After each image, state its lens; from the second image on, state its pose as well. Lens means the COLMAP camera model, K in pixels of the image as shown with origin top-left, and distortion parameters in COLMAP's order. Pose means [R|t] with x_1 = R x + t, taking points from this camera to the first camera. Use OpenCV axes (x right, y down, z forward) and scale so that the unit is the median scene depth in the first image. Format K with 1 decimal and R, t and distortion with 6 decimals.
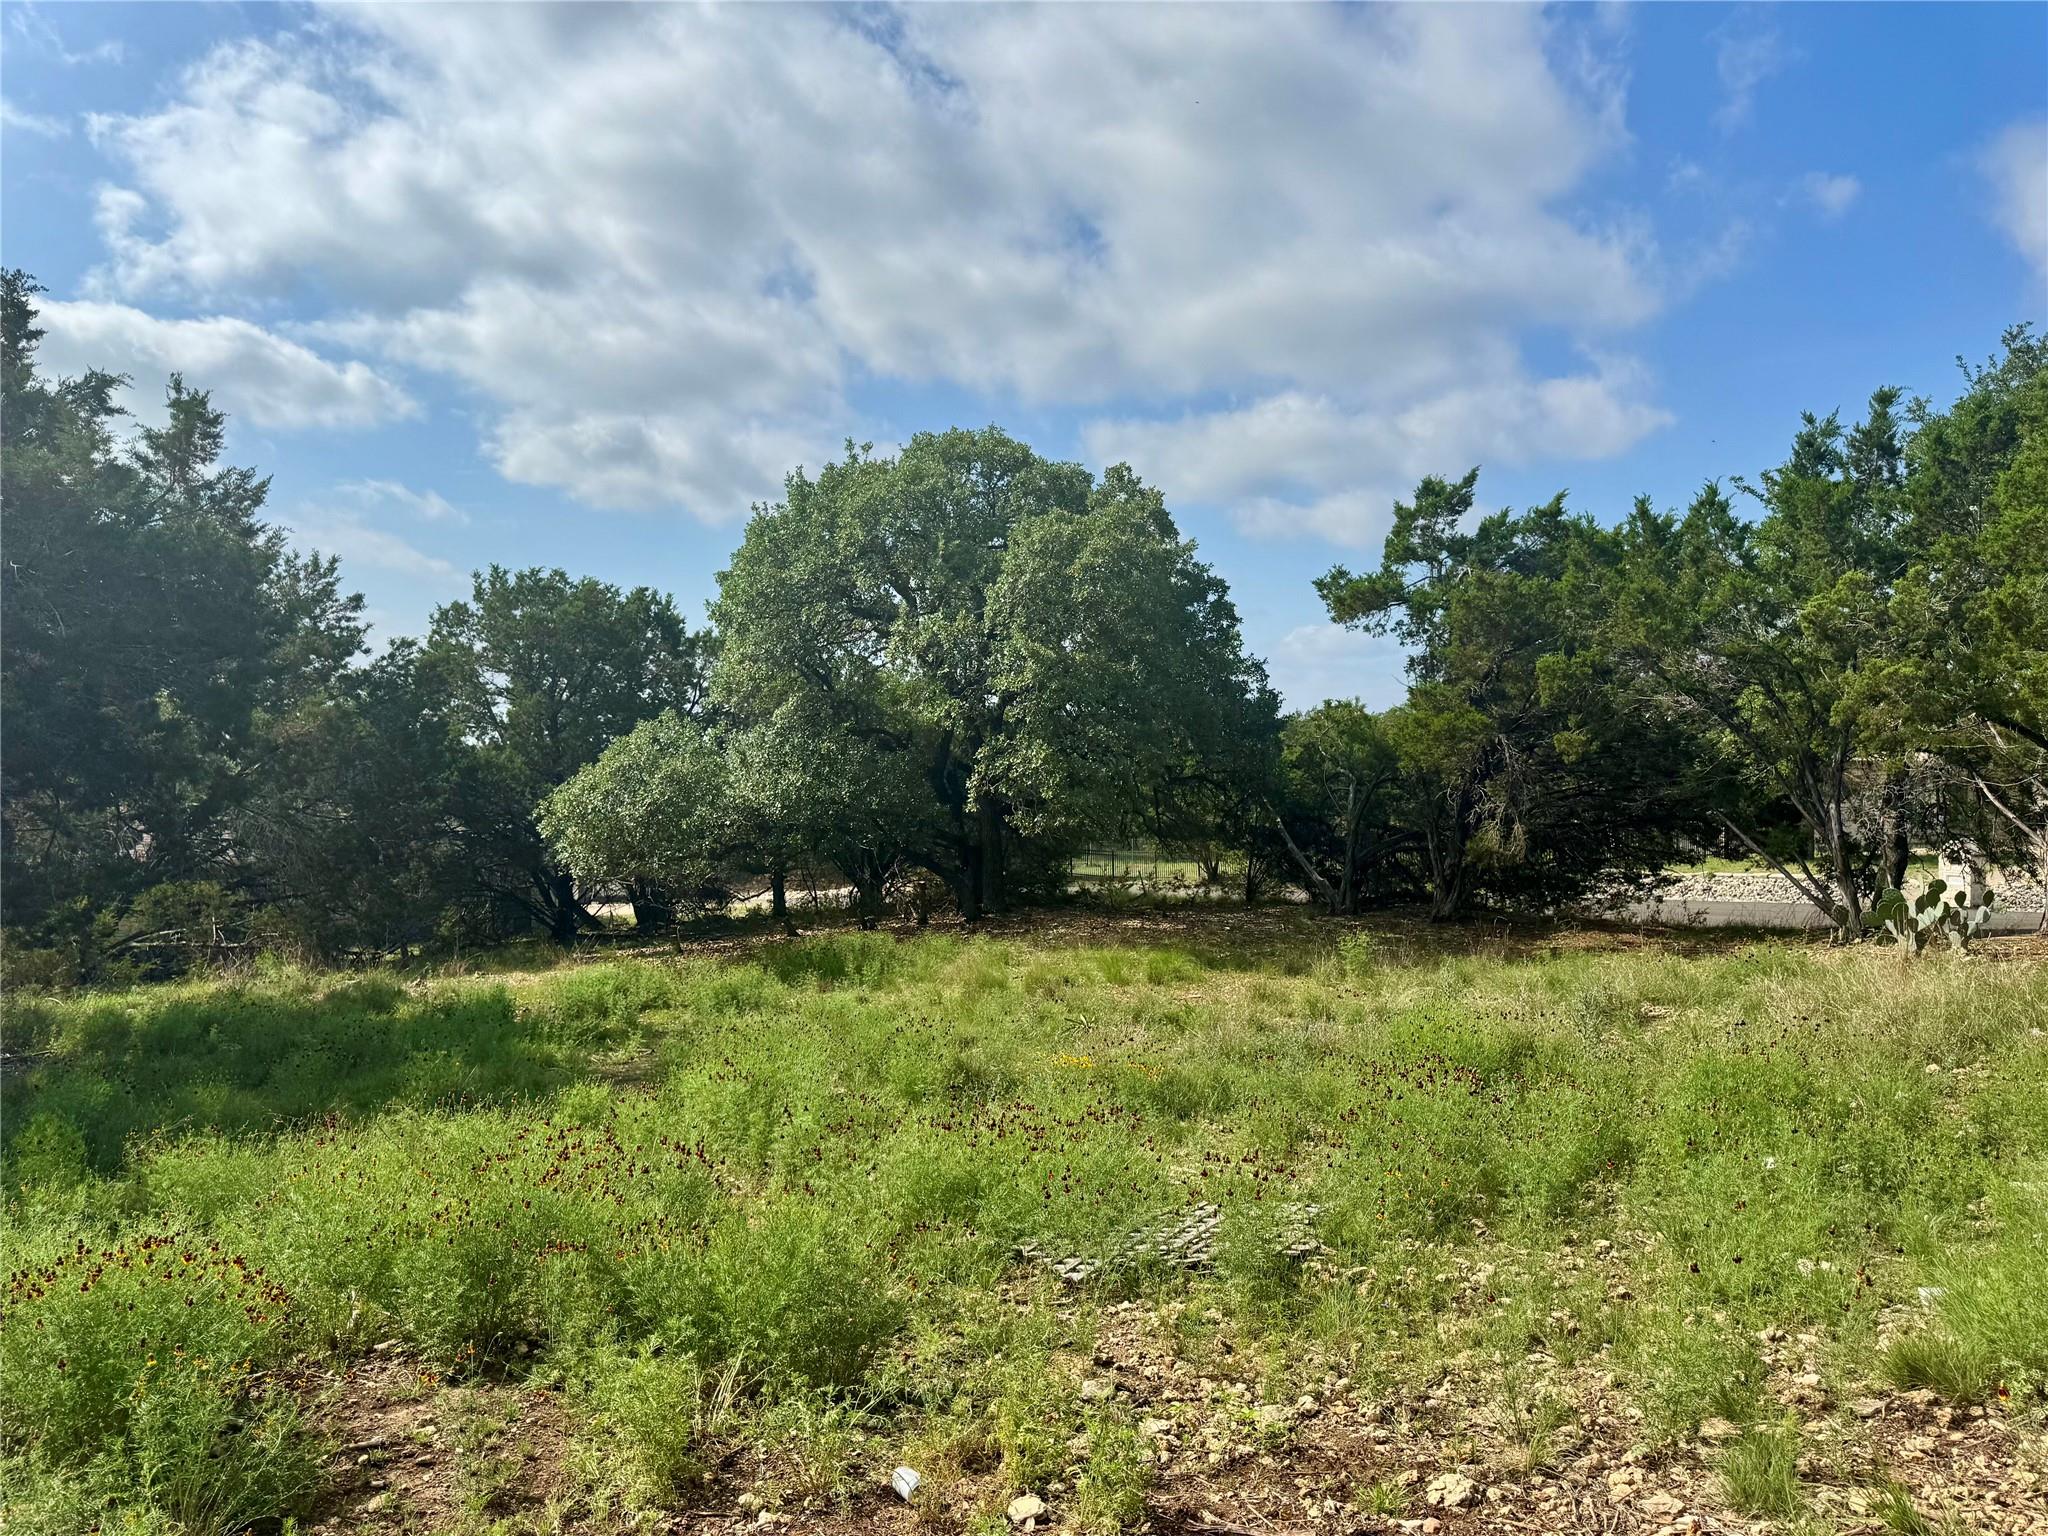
lens RADIAL K [[1445.8, 0, 1024.0], [0, 1445.8, 768.0], [0, 0, 1]] dist [0.004308, 0.001655]
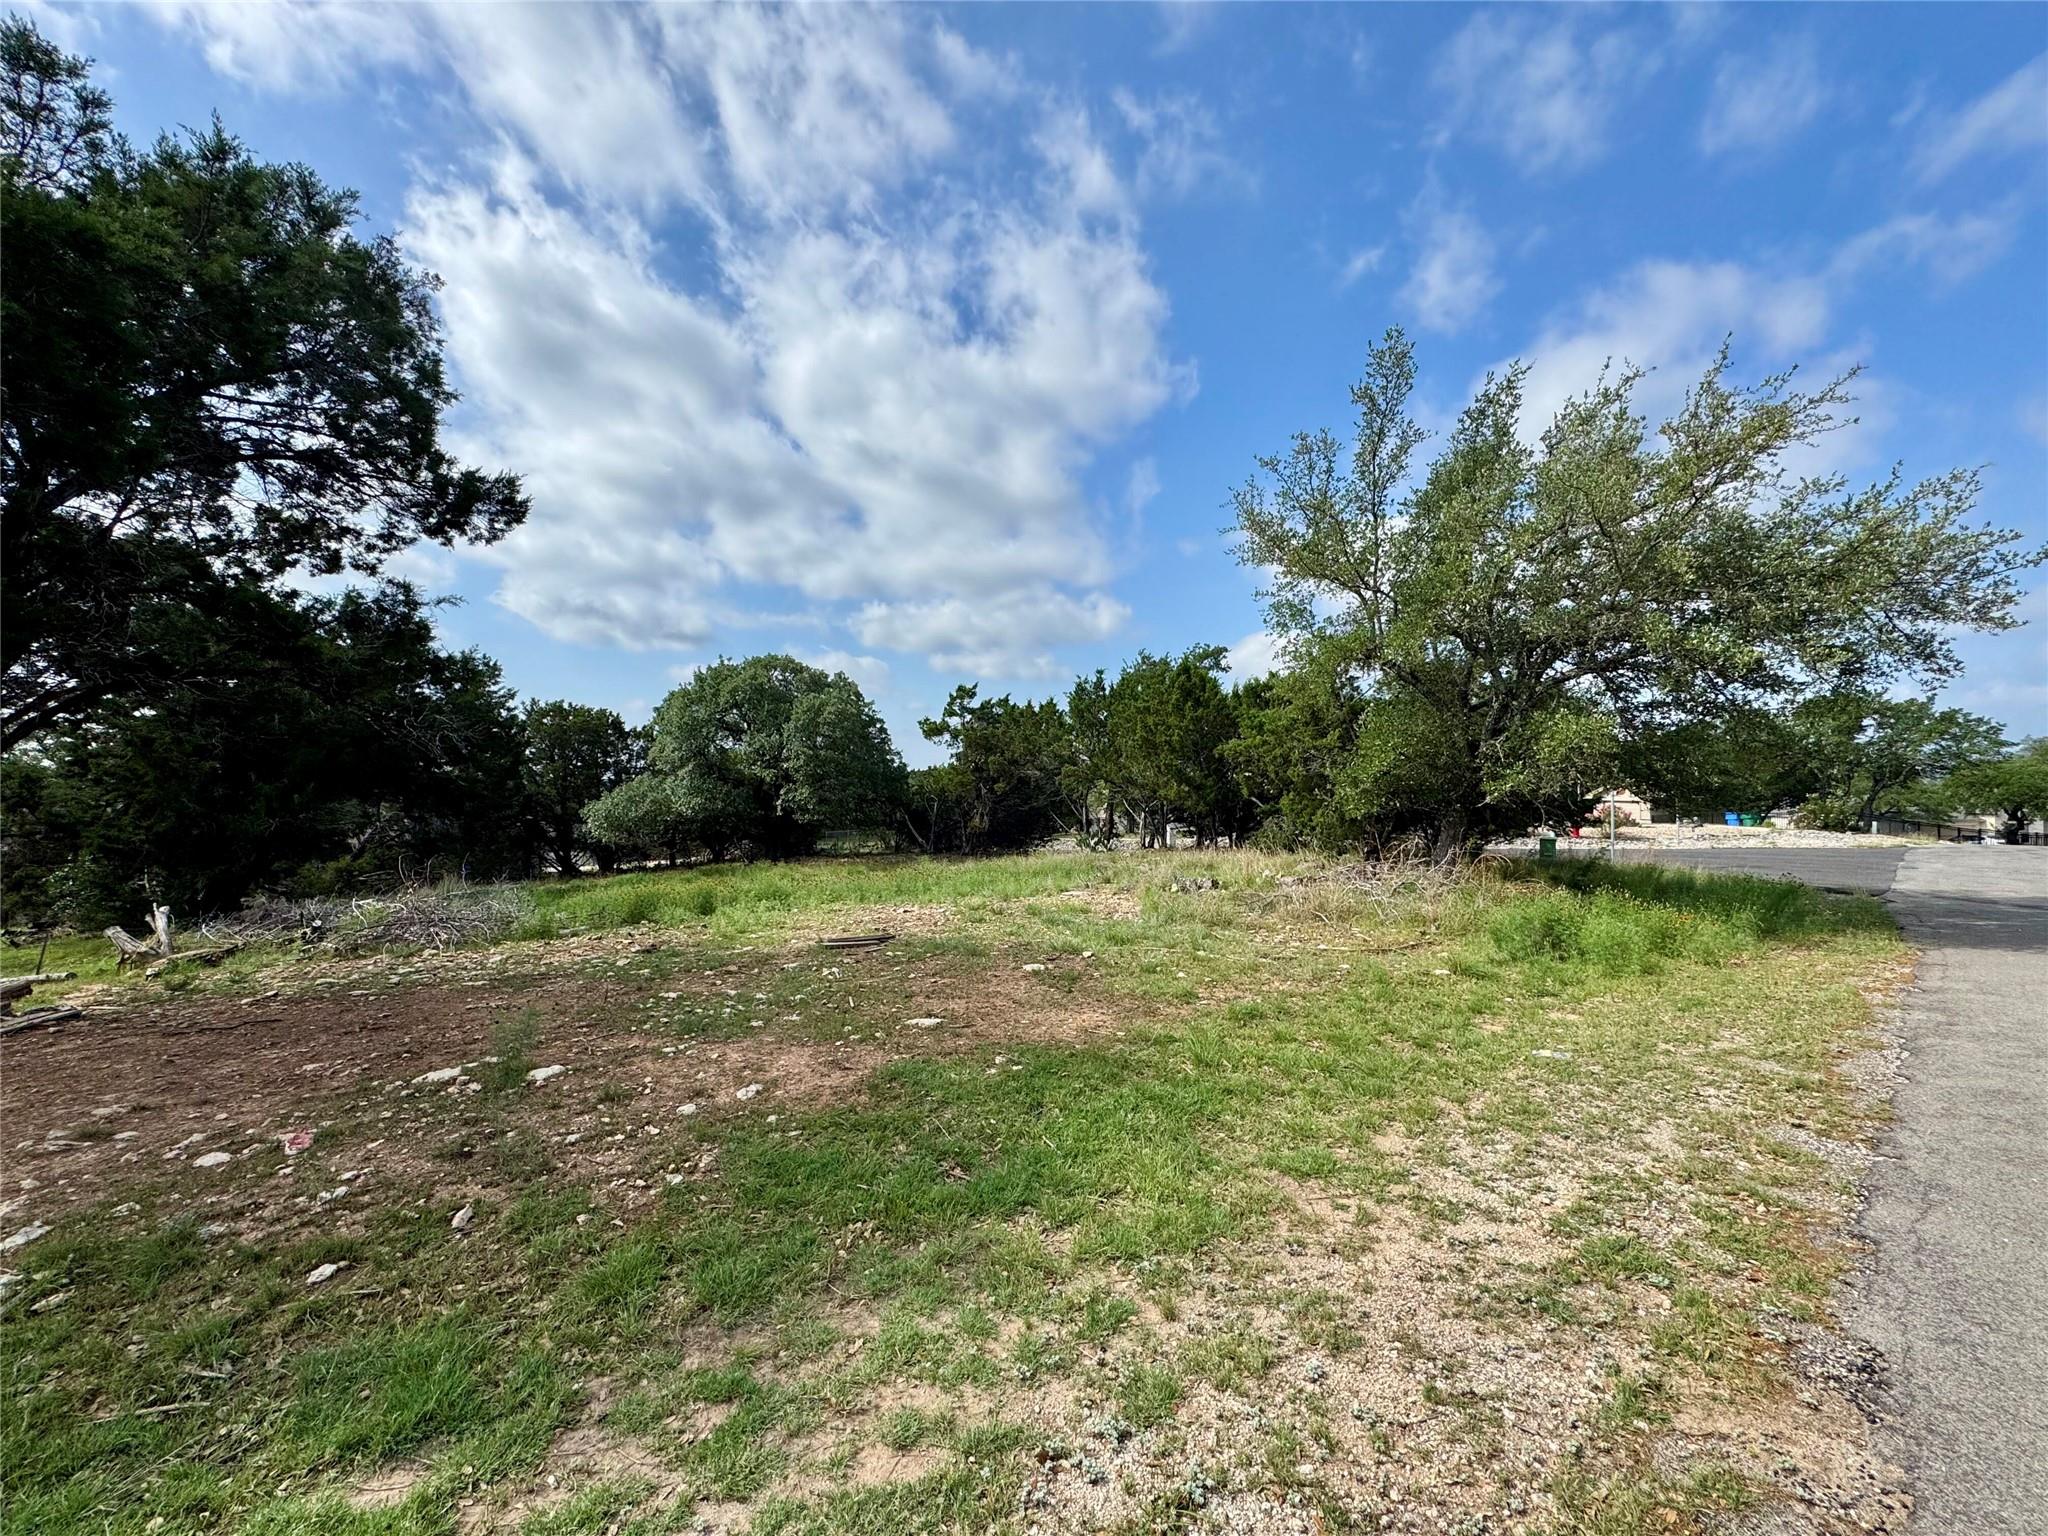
lens RADIAL K [[814.8, 0, 1024.0], [0, 814.8, 768.0], [0, 0, 1]] dist [-0.001548, 0.000025]
pose [[0.959988, 0.007701, 0.279936, -0.020448], [0.000254, 0.999598, -0.028367, -0.008459], [-0.280042, 0.027303, 0.959599, -0.438351]]
